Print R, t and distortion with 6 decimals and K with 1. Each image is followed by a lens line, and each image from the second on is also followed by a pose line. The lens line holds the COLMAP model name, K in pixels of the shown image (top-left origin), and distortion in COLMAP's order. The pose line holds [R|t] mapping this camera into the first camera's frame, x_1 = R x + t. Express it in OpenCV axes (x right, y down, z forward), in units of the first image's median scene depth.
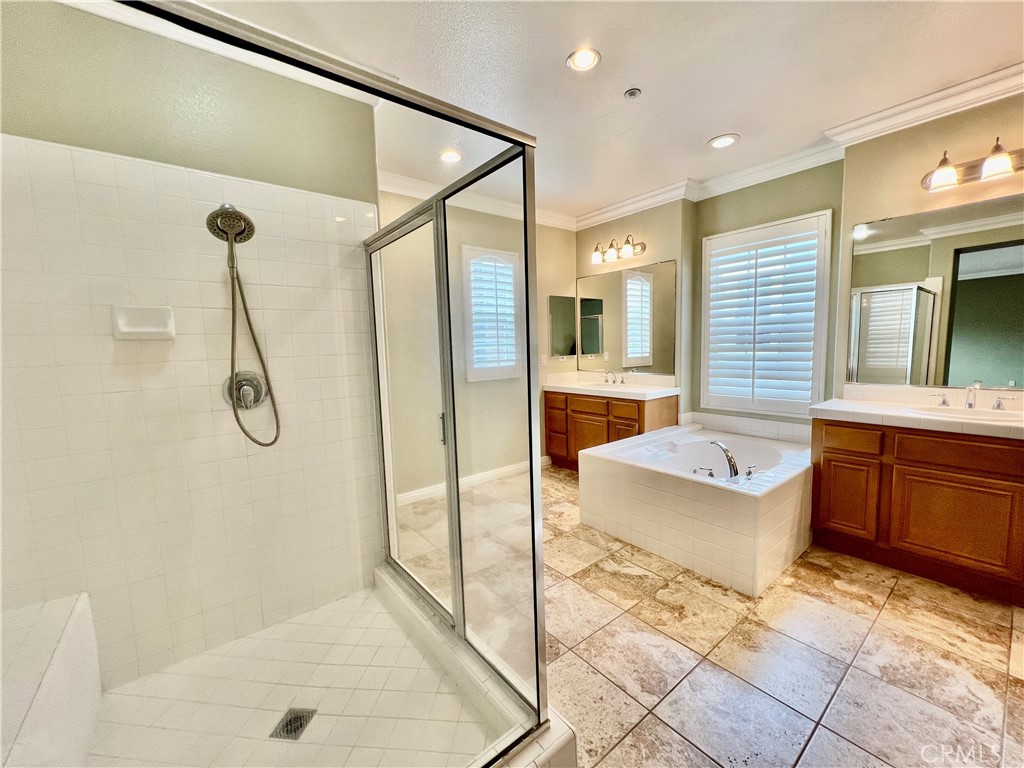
lens RADIAL K [[411.2, 0, 511.2], [0, 411.2, 383.2], [0, 0, 1]] dist [-0.002282, 0.000787]
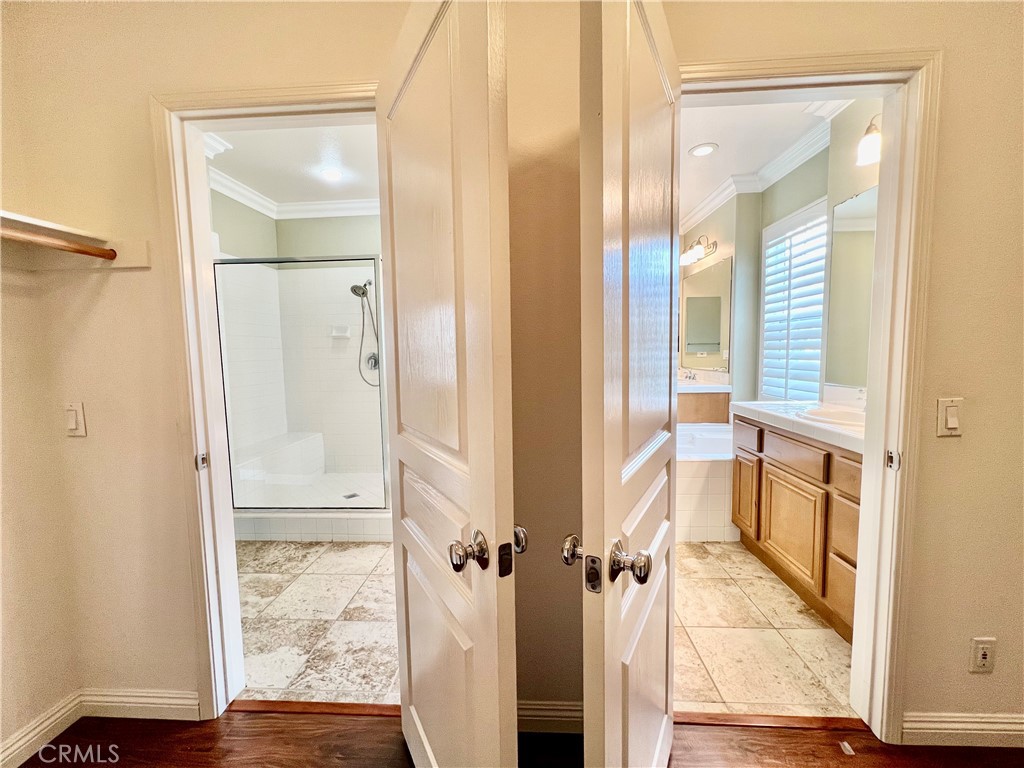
lens RADIAL K [[411.2, 0, 514.4], [0, 411.2, 384.9], [0, 0, 1]] dist [-0.002282, 0.000787]
pose [[0.750563, 0.069761, -0.657106, 1.085110], [-0.065297, 0.997375, 0.031301, 0.019539], [0.657565, 0.019414, 0.753148, -0.133547]]
